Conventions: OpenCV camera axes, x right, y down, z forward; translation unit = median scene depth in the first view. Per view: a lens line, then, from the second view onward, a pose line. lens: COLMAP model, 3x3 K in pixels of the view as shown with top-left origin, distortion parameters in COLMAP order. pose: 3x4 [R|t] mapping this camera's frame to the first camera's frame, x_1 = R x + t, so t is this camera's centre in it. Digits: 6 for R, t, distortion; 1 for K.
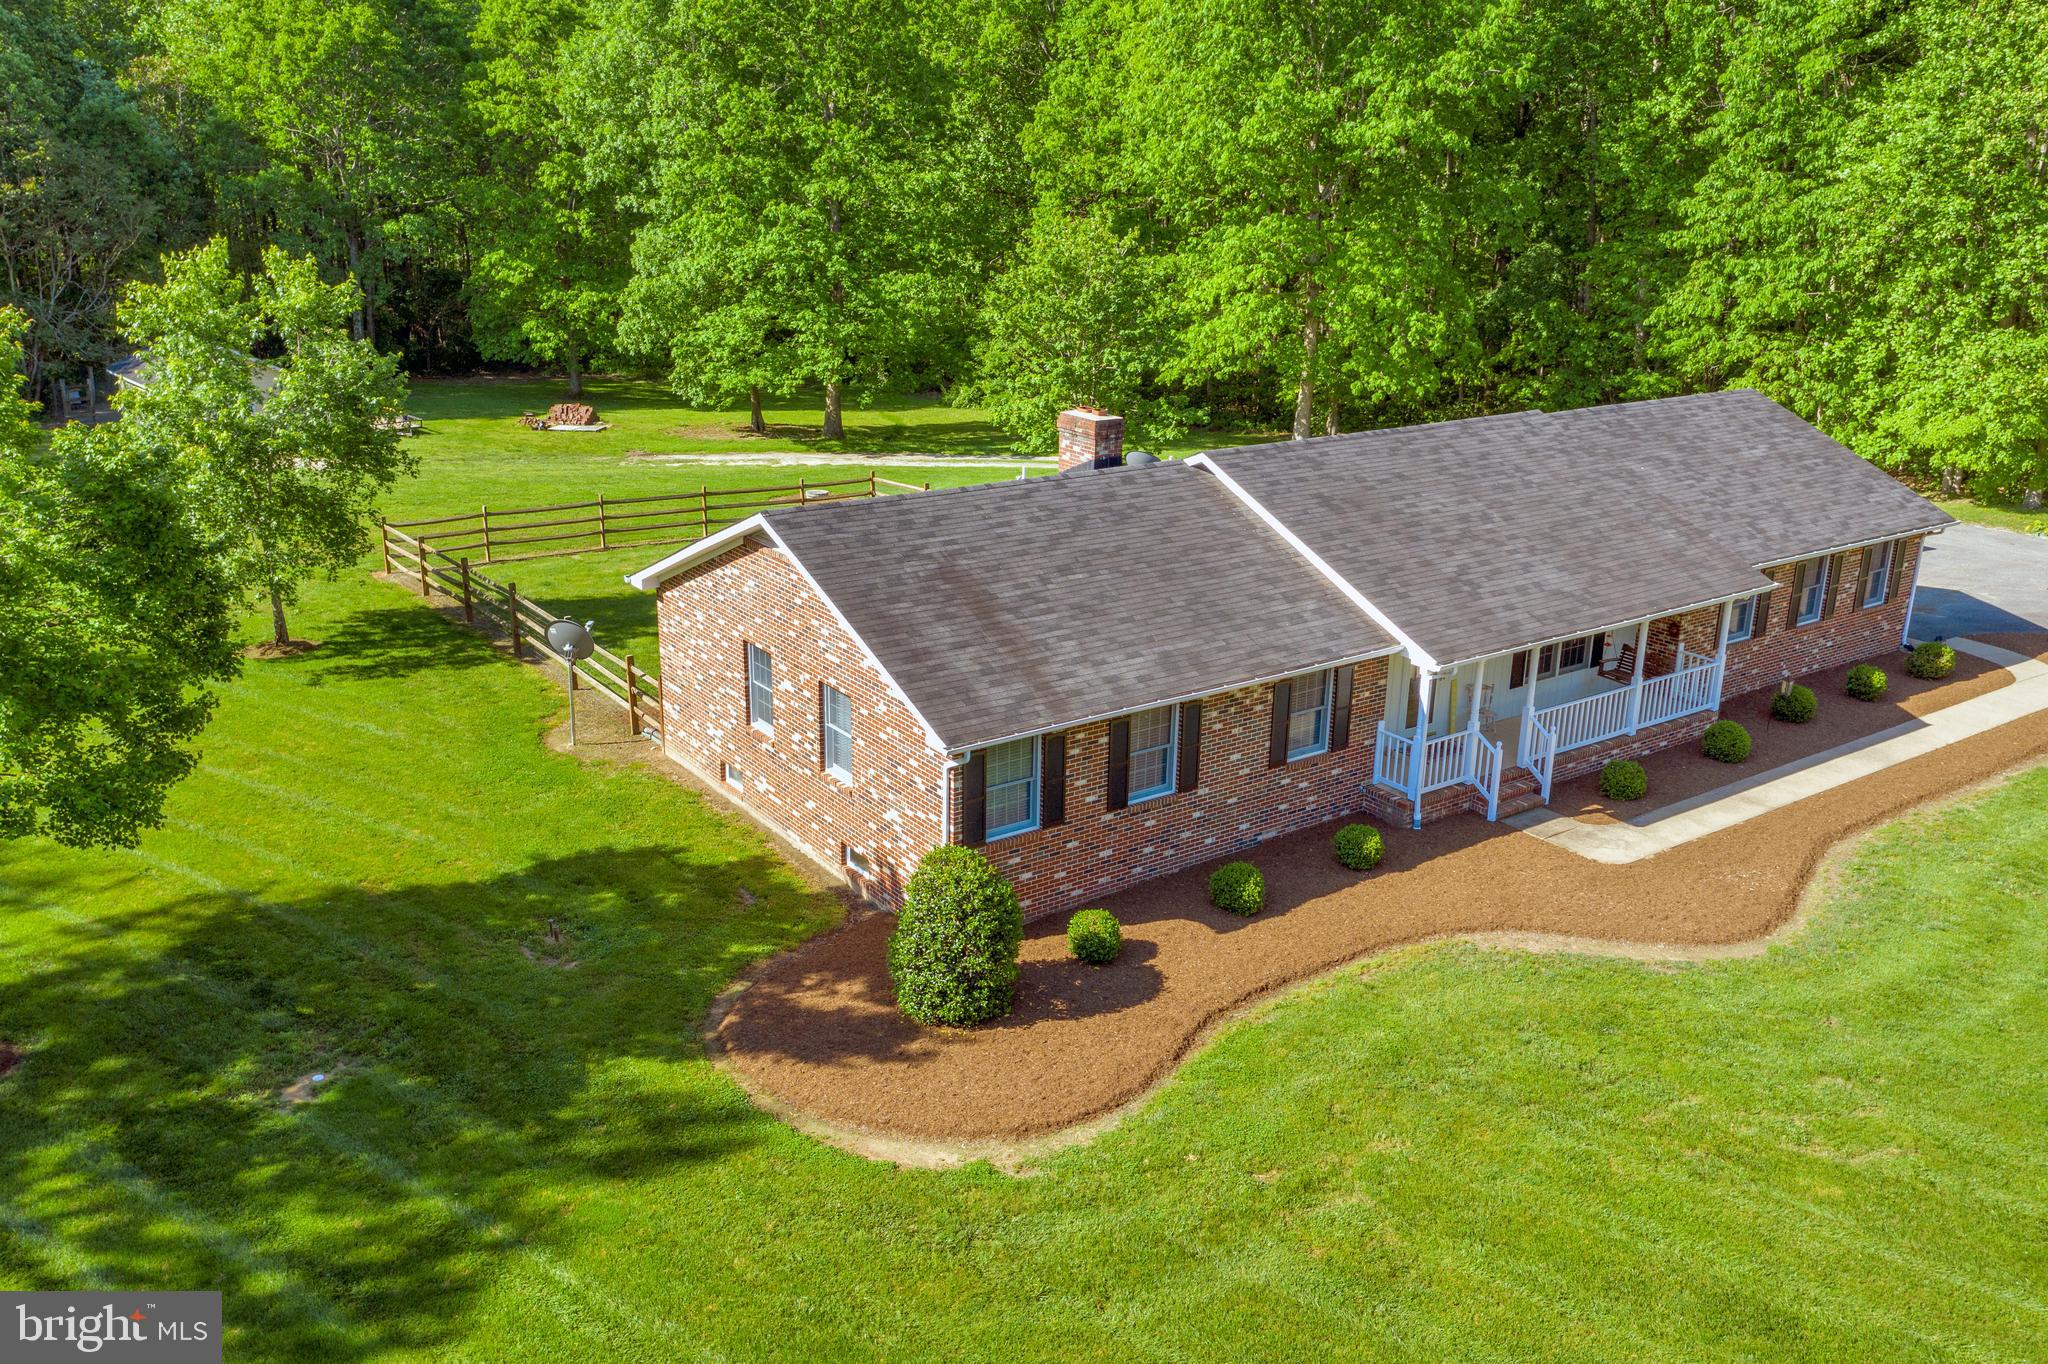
lens RADIAL K [[1714.7, 0, 1024.0], [0, 1714.7, 682.0], [0, 0, 1]] dist [-0.002635, 0.009106]
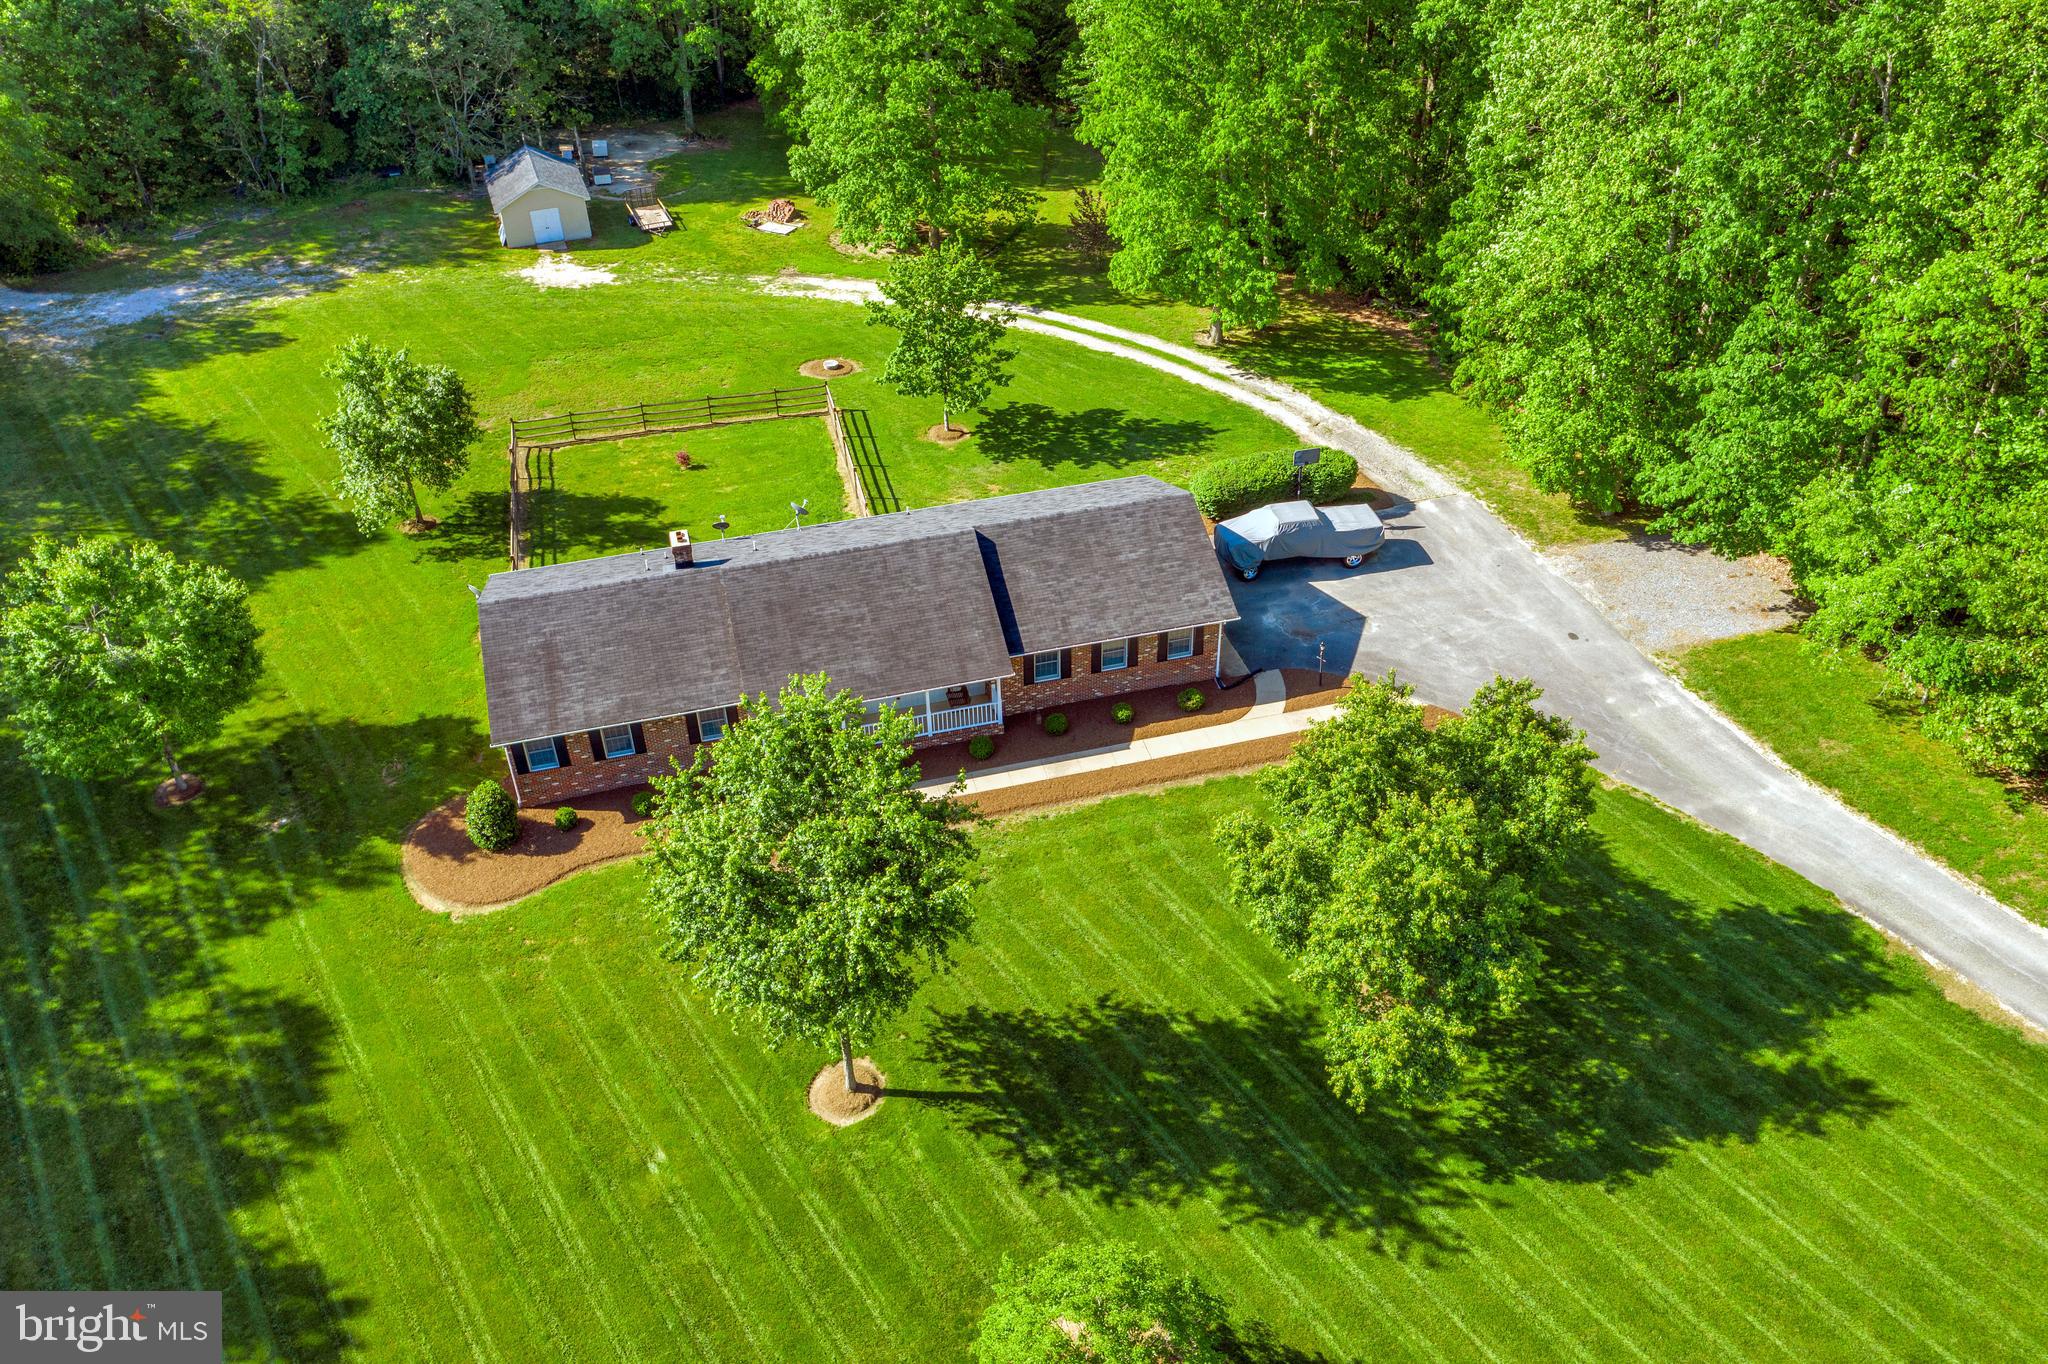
lens RADIAL K [[1636.8, 0, 1024.0], [0, 1636.8, 682.0], [0, 0, 1]] dist [-0.001842, 0.004081]
pose [[0.934130, 0.186397, -0.304397, 1.132158], [-0.075964, 0.937095, 0.340709, -0.748779], [0.348756, -0.295144, 0.889528, -0.669126]]
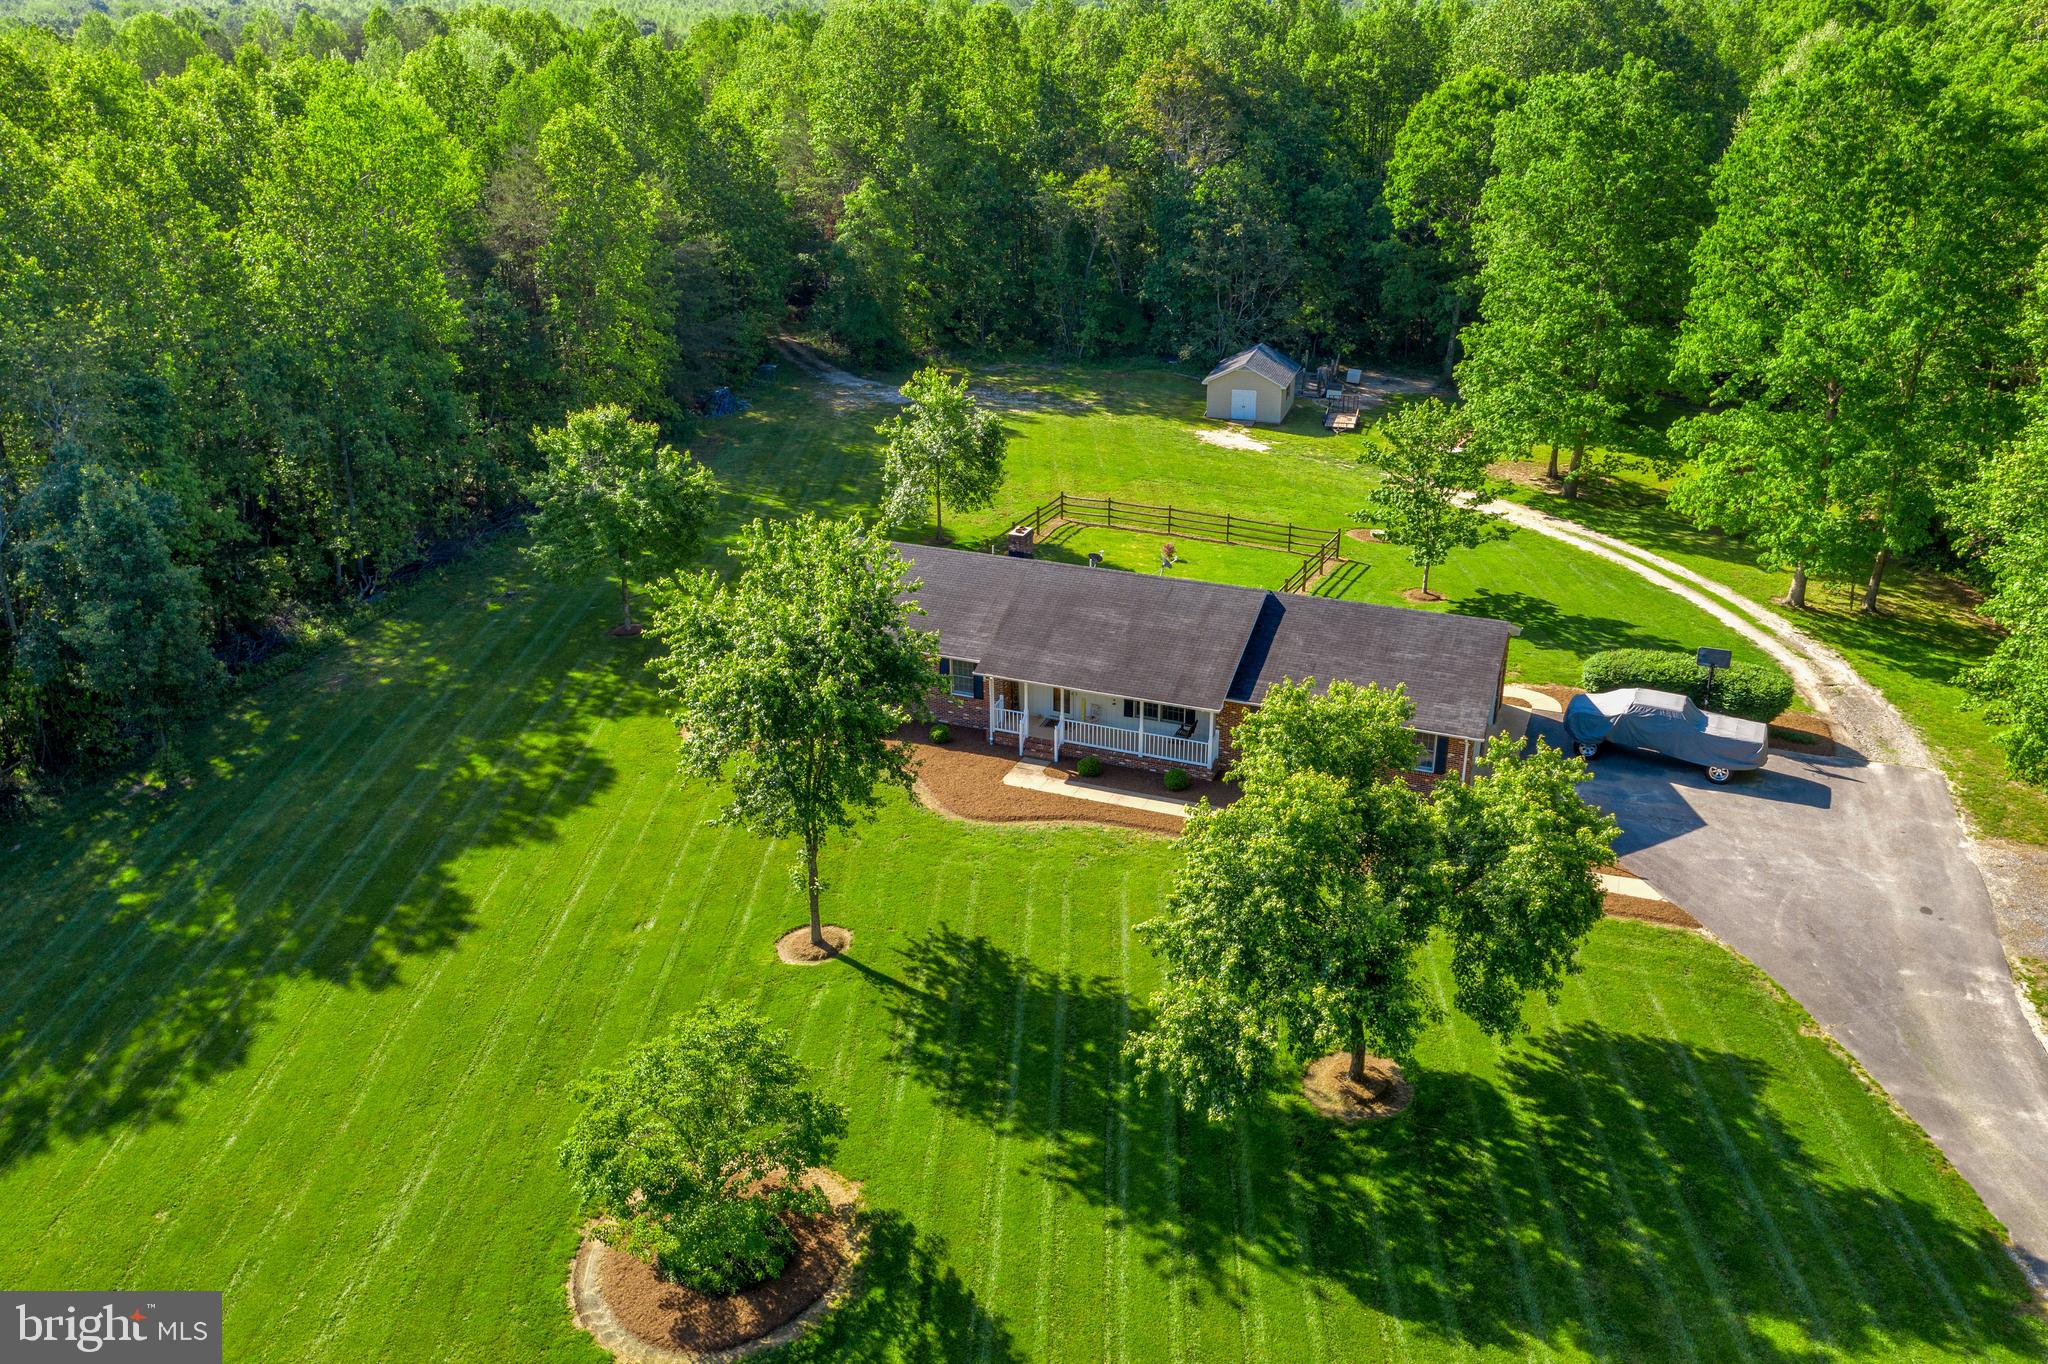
lens RADIAL K [[1636.8, 0, 1024.0], [0, 1636.8, 682.0], [0, 0, 1]] dist [-0.001842, 0.004081]
pose [[0.529168, 0.317970, -0.786687, 1.944629], [-0.245895, 0.944813, 0.216480, -0.474636], [0.812106, 0.078889, 0.578152, -0.223542]]
